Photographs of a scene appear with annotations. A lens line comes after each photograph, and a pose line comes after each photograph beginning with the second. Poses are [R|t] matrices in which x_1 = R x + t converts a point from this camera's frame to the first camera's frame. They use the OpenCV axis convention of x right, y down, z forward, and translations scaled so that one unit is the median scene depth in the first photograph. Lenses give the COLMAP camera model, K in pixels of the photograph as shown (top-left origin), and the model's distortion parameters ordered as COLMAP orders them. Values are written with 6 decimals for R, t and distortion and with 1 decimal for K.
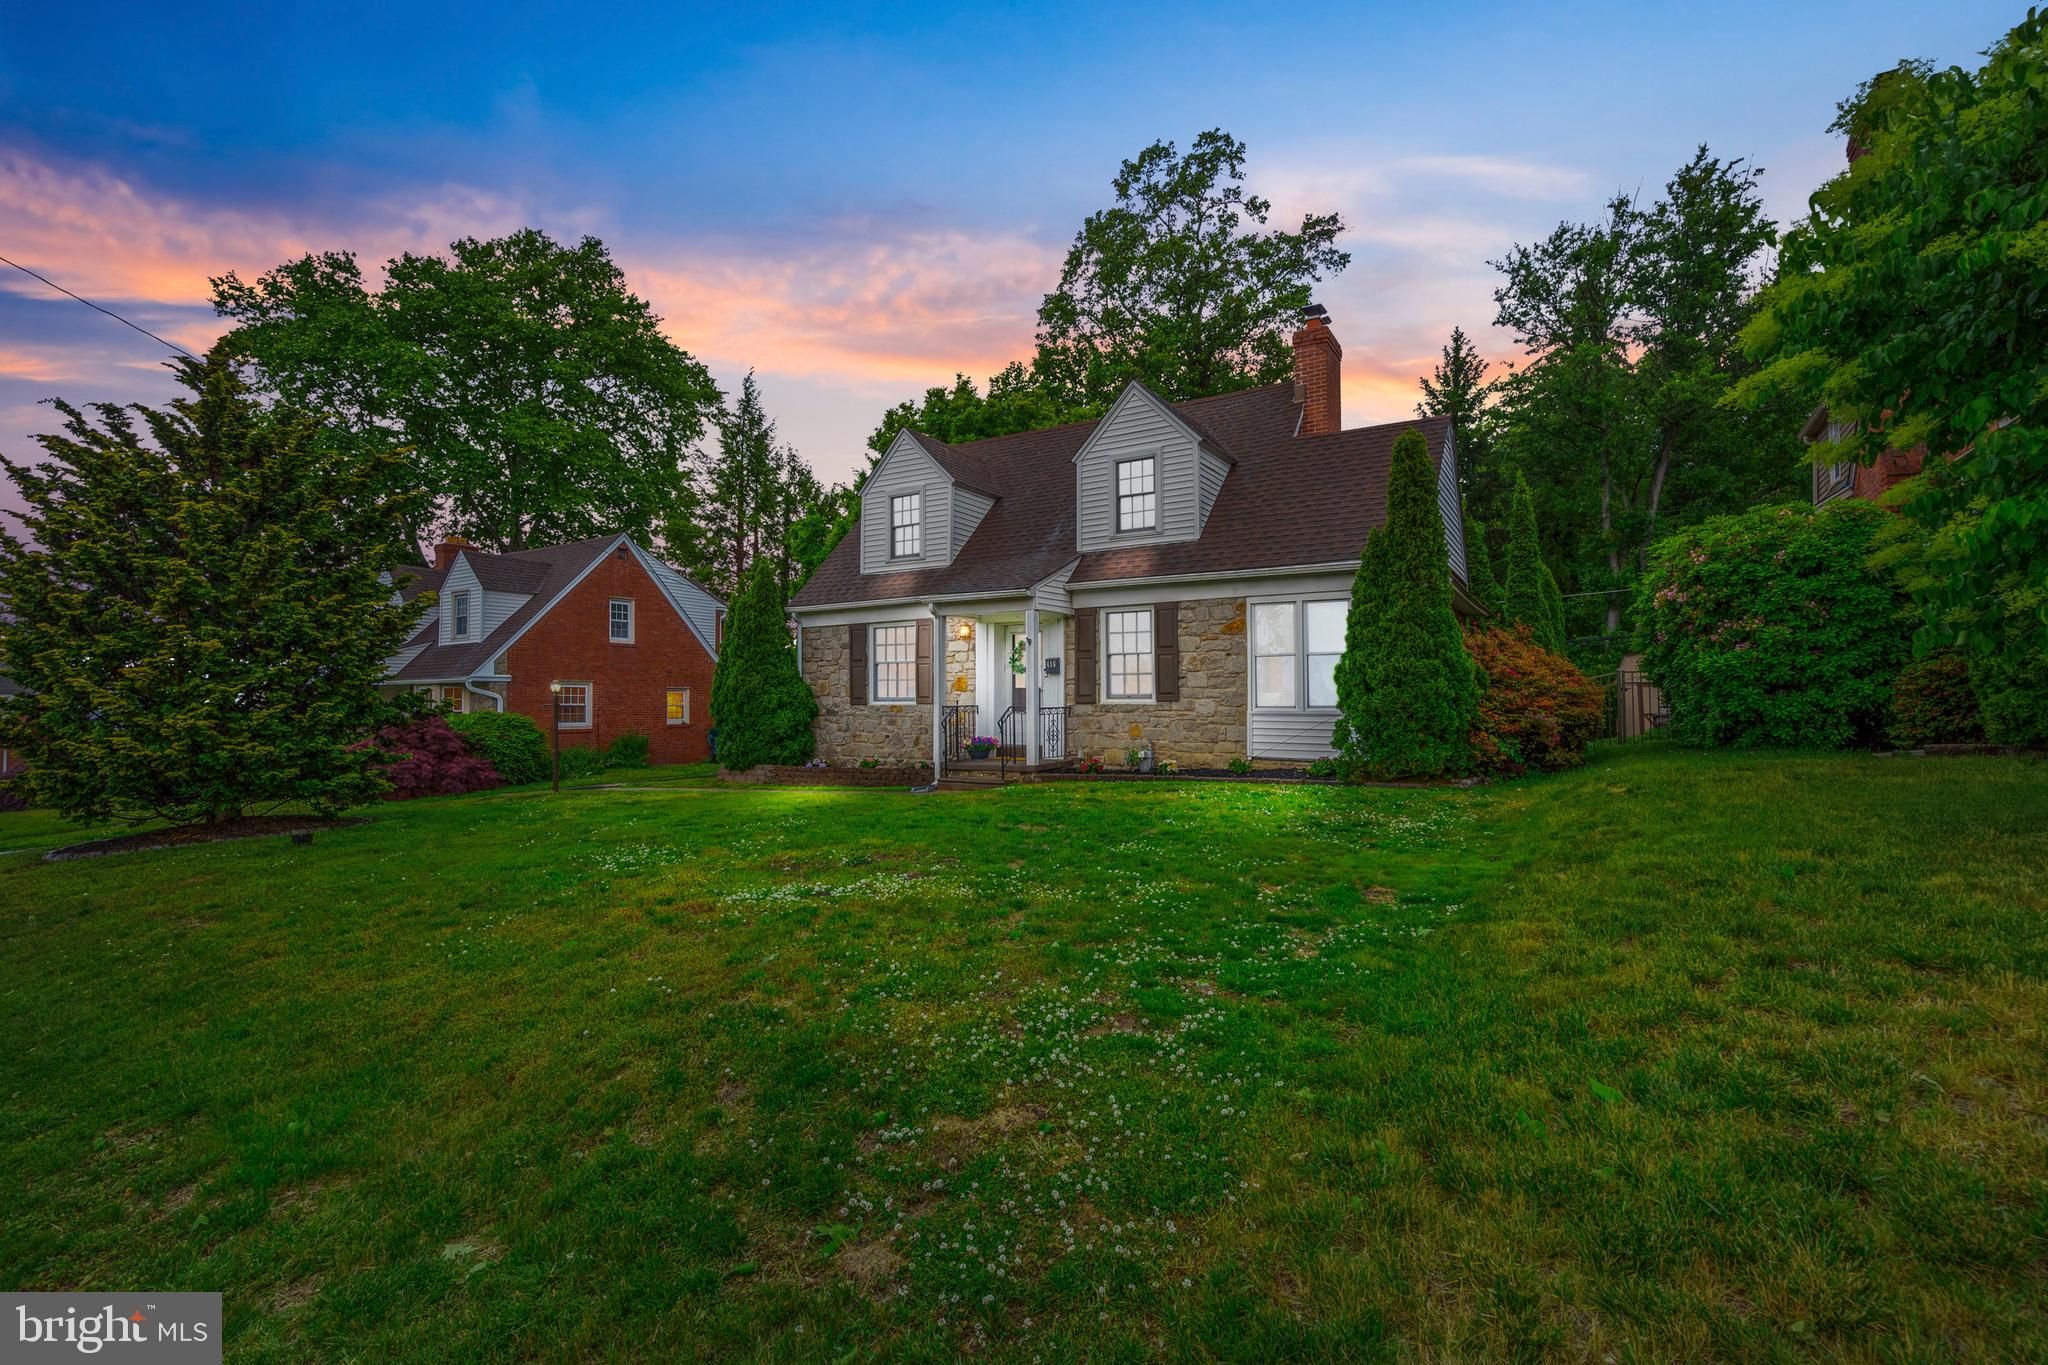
lens RADIAL K [[931.5, 0, 1024.0], [0, 931.5, 682.5], [0, 0, 1]] dist [-0.000349, -0.000124]
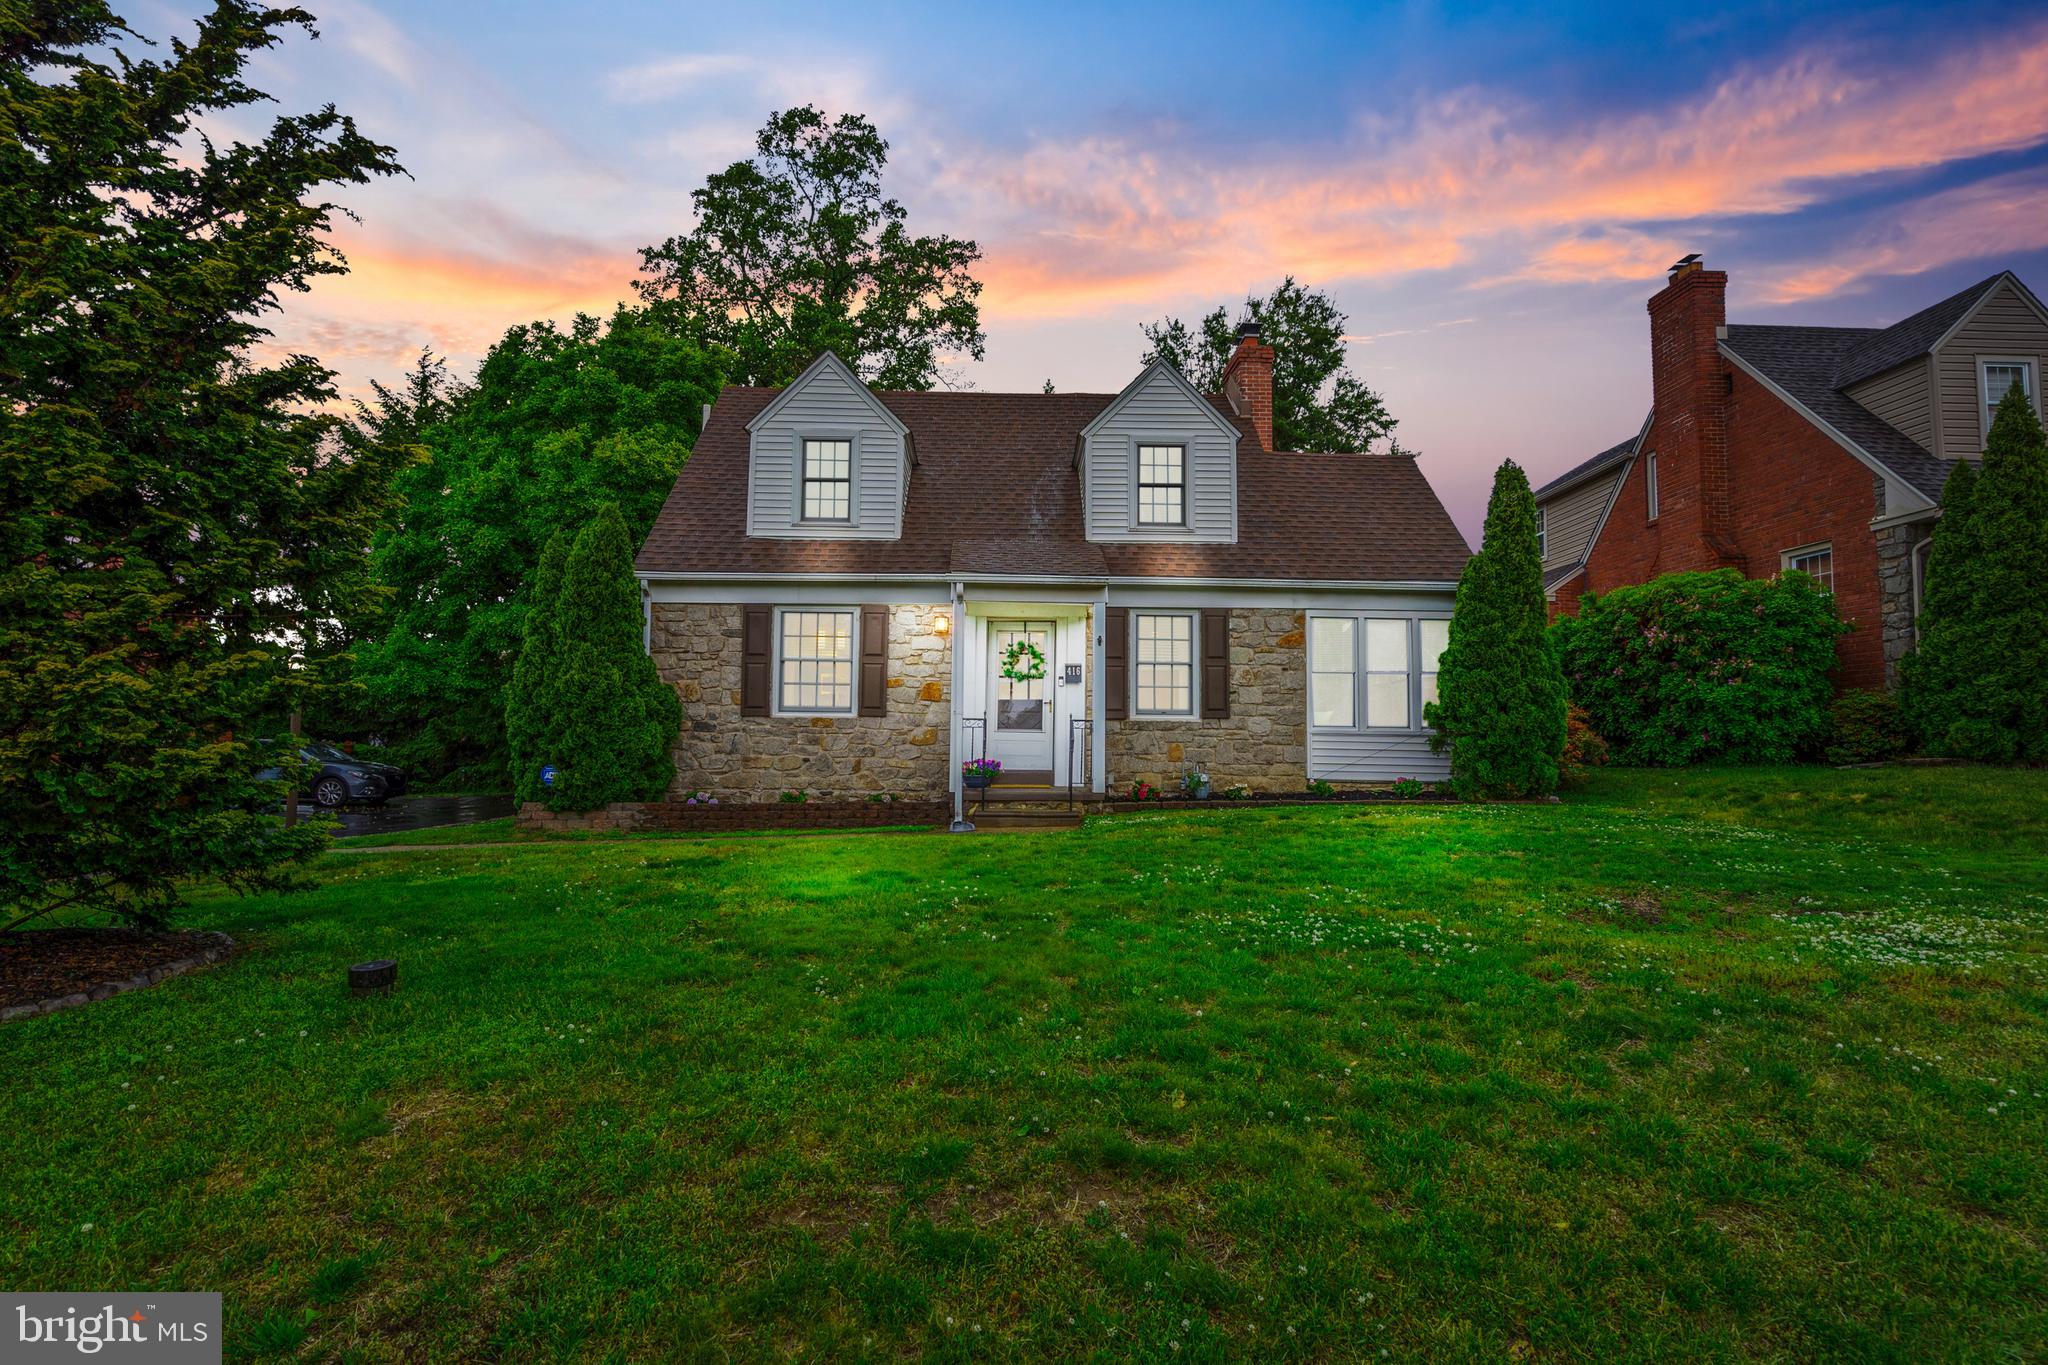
lens RADIAL K [[979.2, 0, 1024.0], [0, 979.2, 682.5], [0, 0, 1]] dist [0.000570, -0.000008]
pose [[0.839293, 0.044235, 0.541877, -0.482657], [-0.026152, 0.998816, -0.041031, 0.027398], [-0.543050, 0.020266, 0.839456, 0.294223]]
